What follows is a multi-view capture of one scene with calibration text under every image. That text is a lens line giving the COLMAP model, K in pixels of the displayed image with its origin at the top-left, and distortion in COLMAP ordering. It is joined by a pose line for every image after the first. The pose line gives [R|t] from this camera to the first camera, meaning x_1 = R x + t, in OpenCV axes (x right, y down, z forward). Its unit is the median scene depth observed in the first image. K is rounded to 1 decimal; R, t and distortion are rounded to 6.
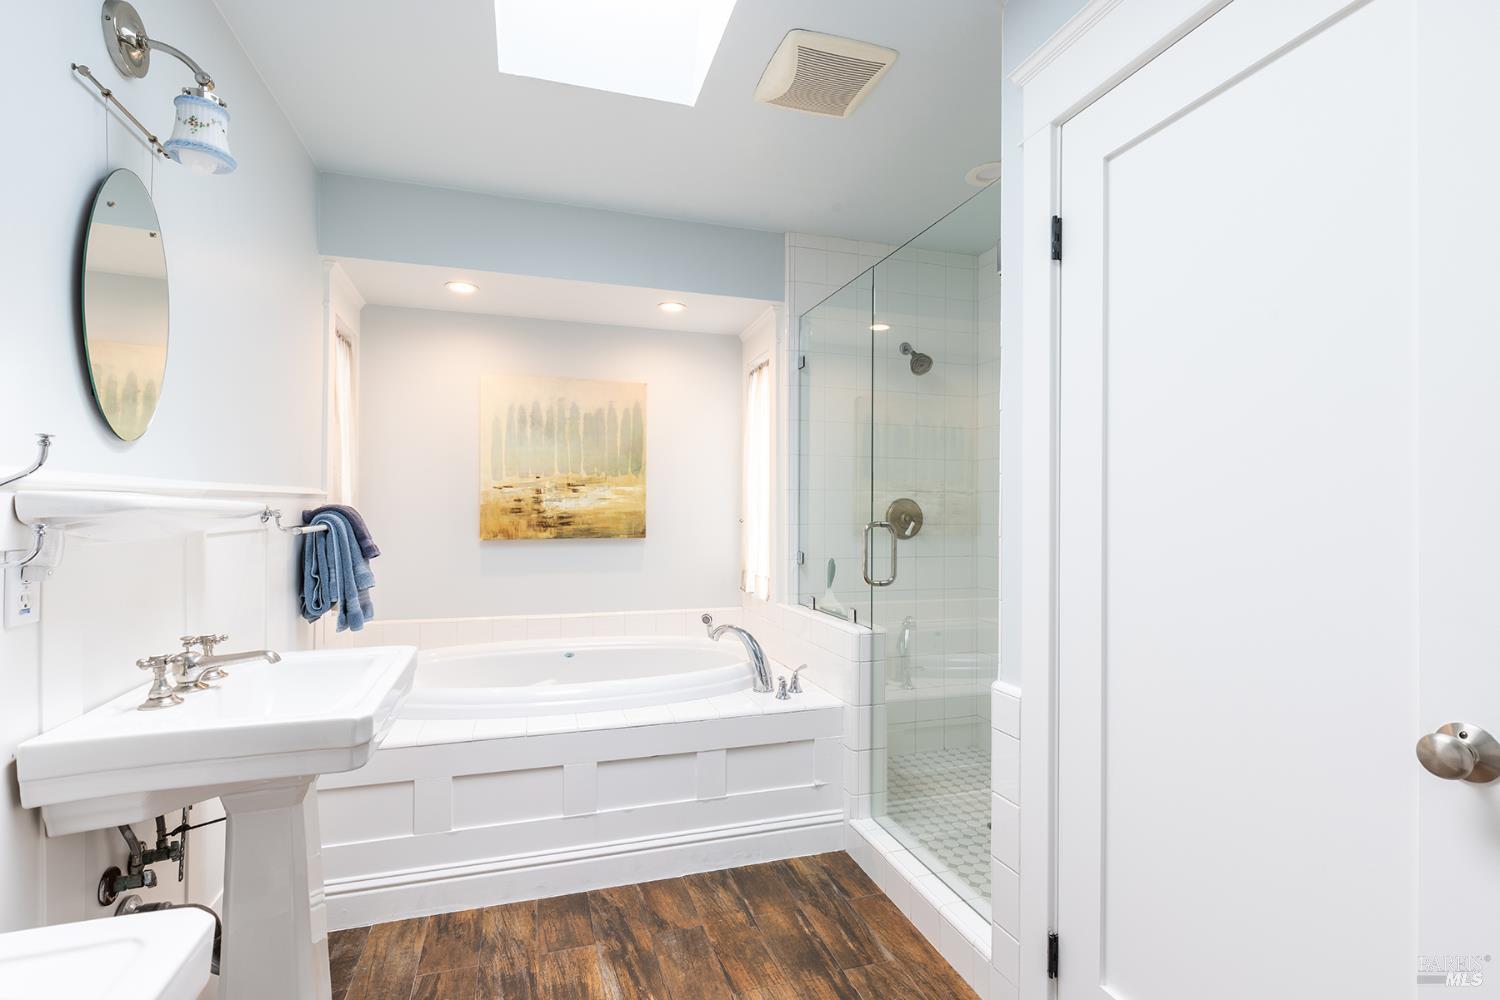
lens RADIAL K [[705.5, 0, 756.5], [0, 705.5, 505.2], [0, 0, 1]] dist [-0.001409, -0.000358]
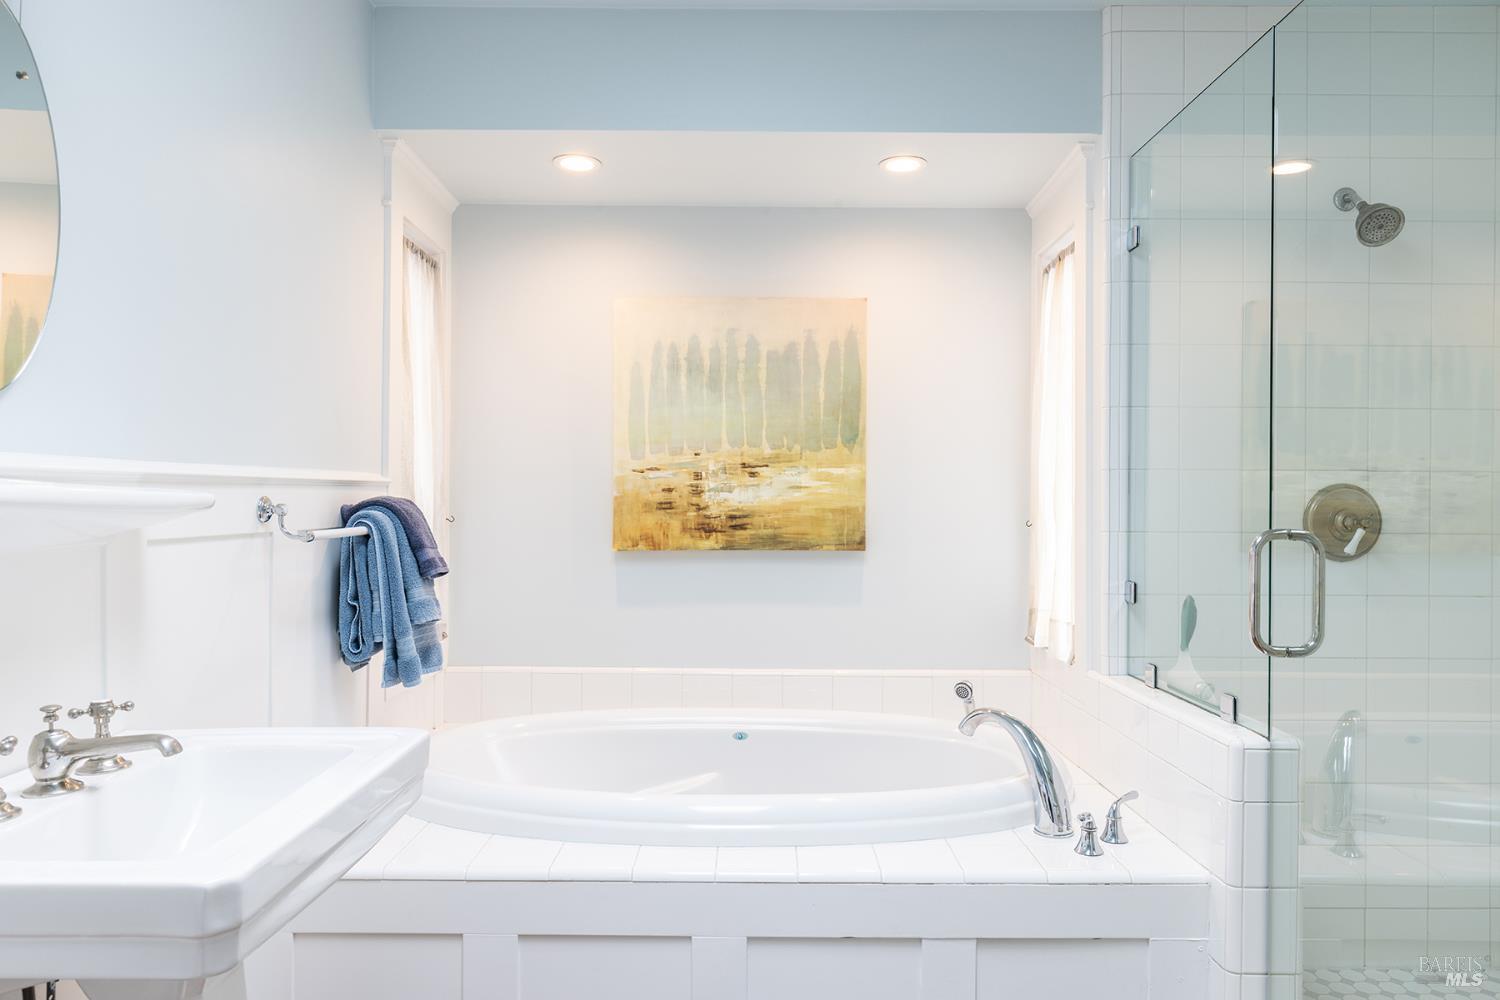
lens RADIAL K [[1018.2, 0, 756.5], [0, 1018.2, 504.9], [0, 0, 1]] dist [-0.001066, -0.001804]
pose [[0.950584, 0.001364, -0.310465, 0.029327], [0.000529, 0.999982, 0.006011, 0.001065], [0.310467, -0.005878, 0.950566, 0.140184]]
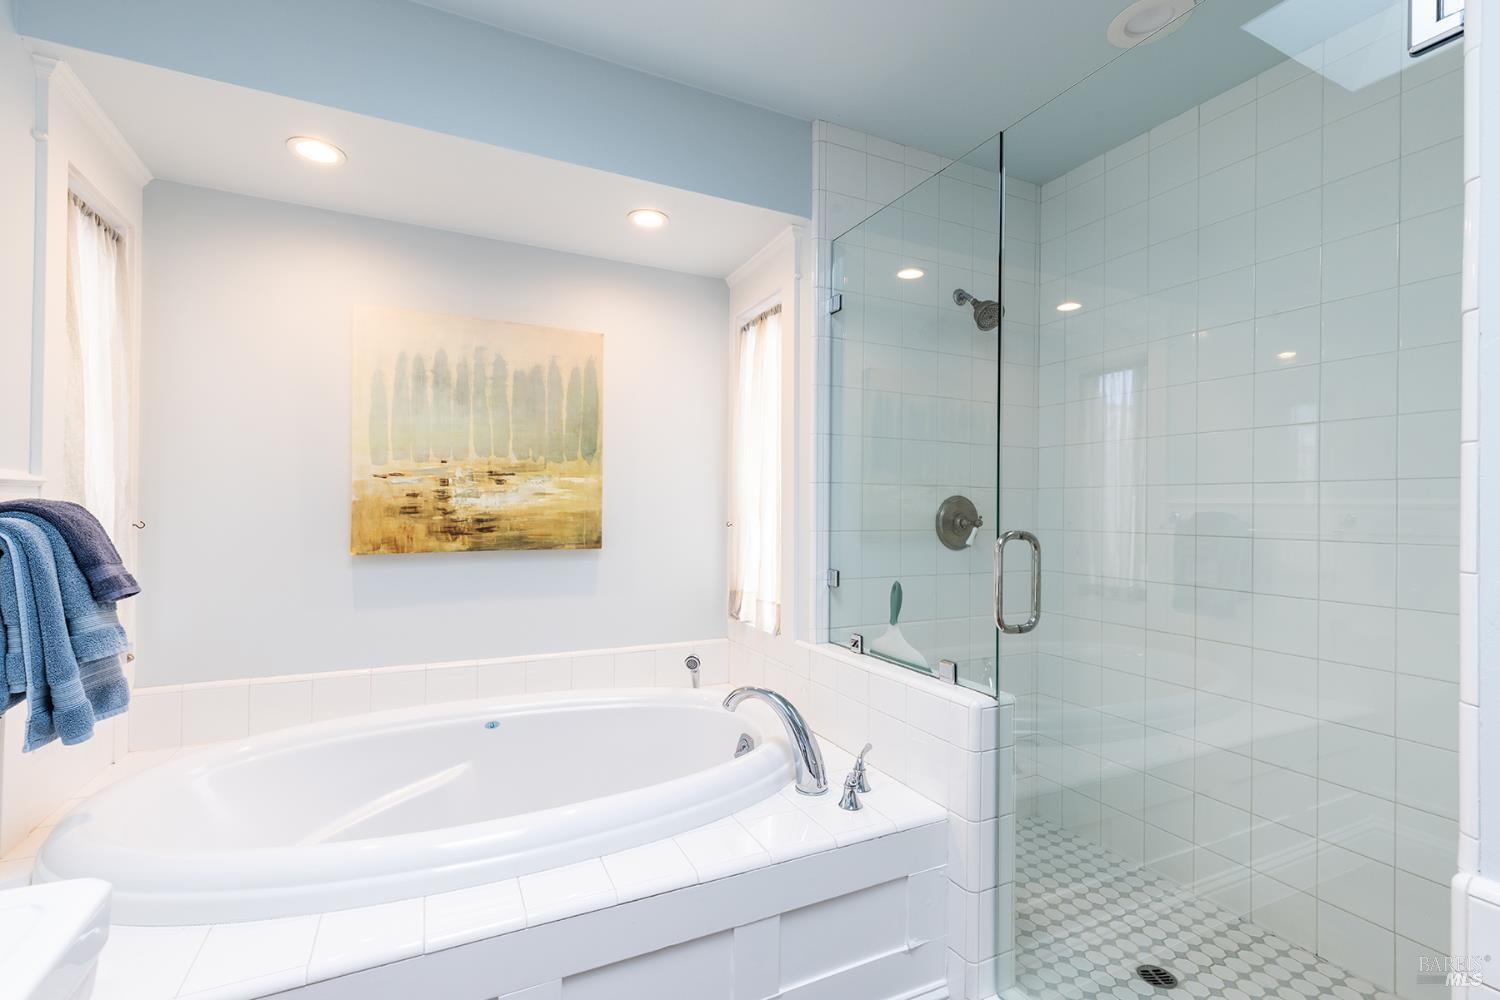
lens RADIAL K [[668.0, 0, 755.5], [0, 668.0, 505.1], [0, 0, 1]] dist [0.007202, -0.001616]
pose [[0.989721, 0.004537, 0.142942, -0.106240], [-0.004775, 0.999988, 0.001325, 0.000128], [-0.142934, -0.001994, 0.989730, 0.323919]]
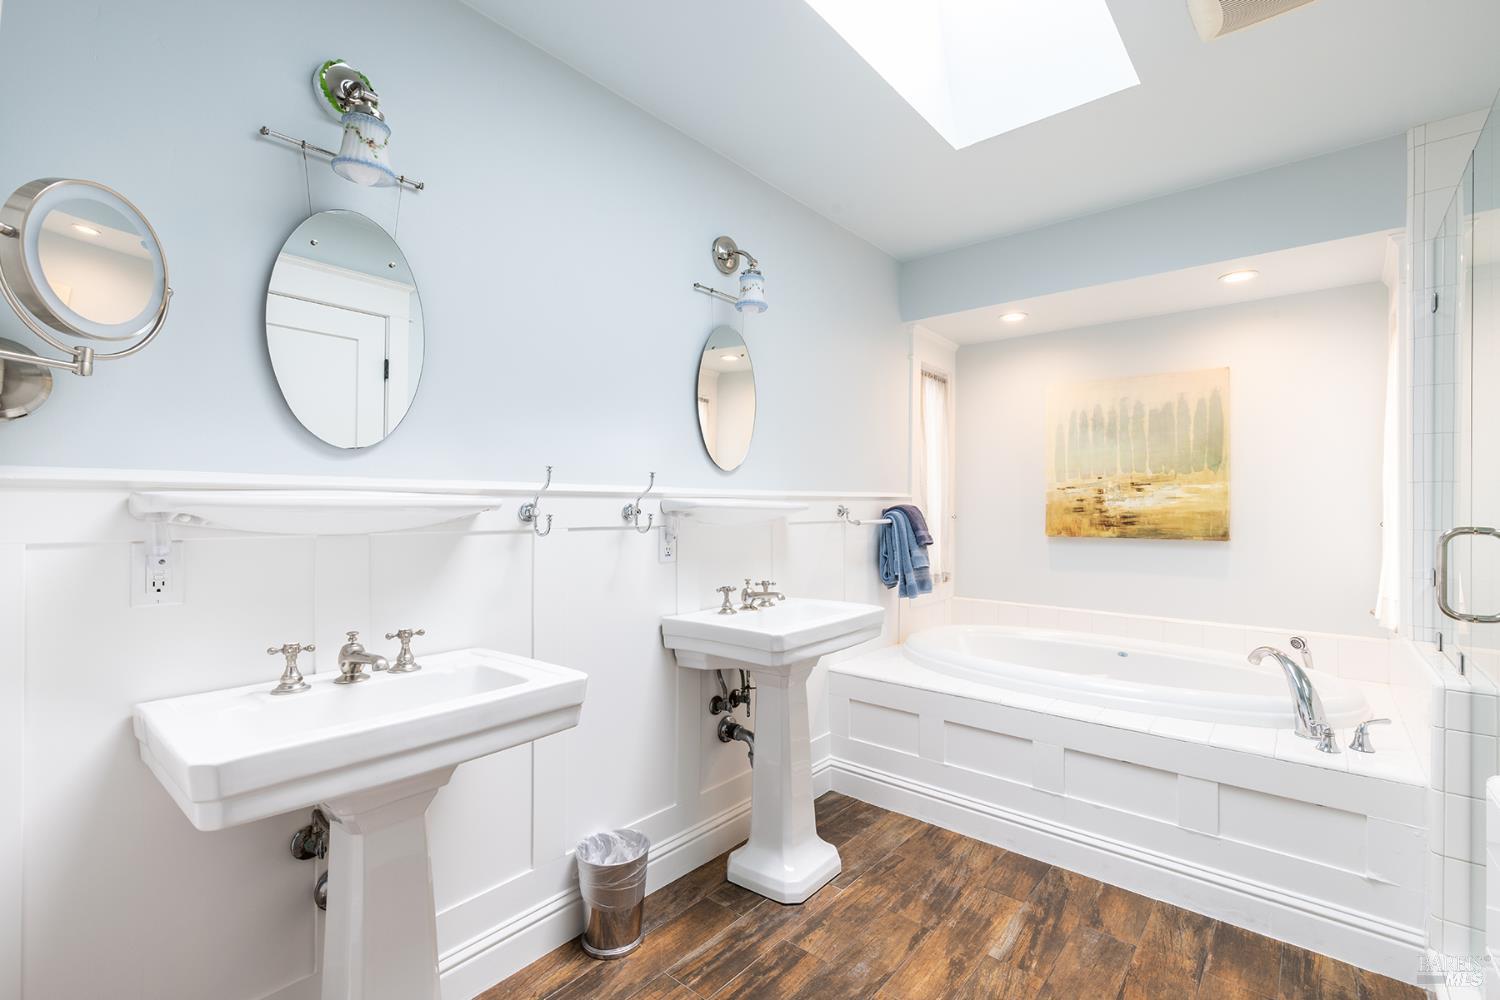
lens RADIAL K [[668.0, 0, 755.5], [0, 668.0, 505.1], [0, 0, 1]] dist [0.007202, -0.001616]
pose [[0.526508, -0.003247, -0.850164, 0.264250], [0.001889, 0.999995, -0.002649, 0.002088], [0.850168, -0.000211, 0.526511, 0.055294]]
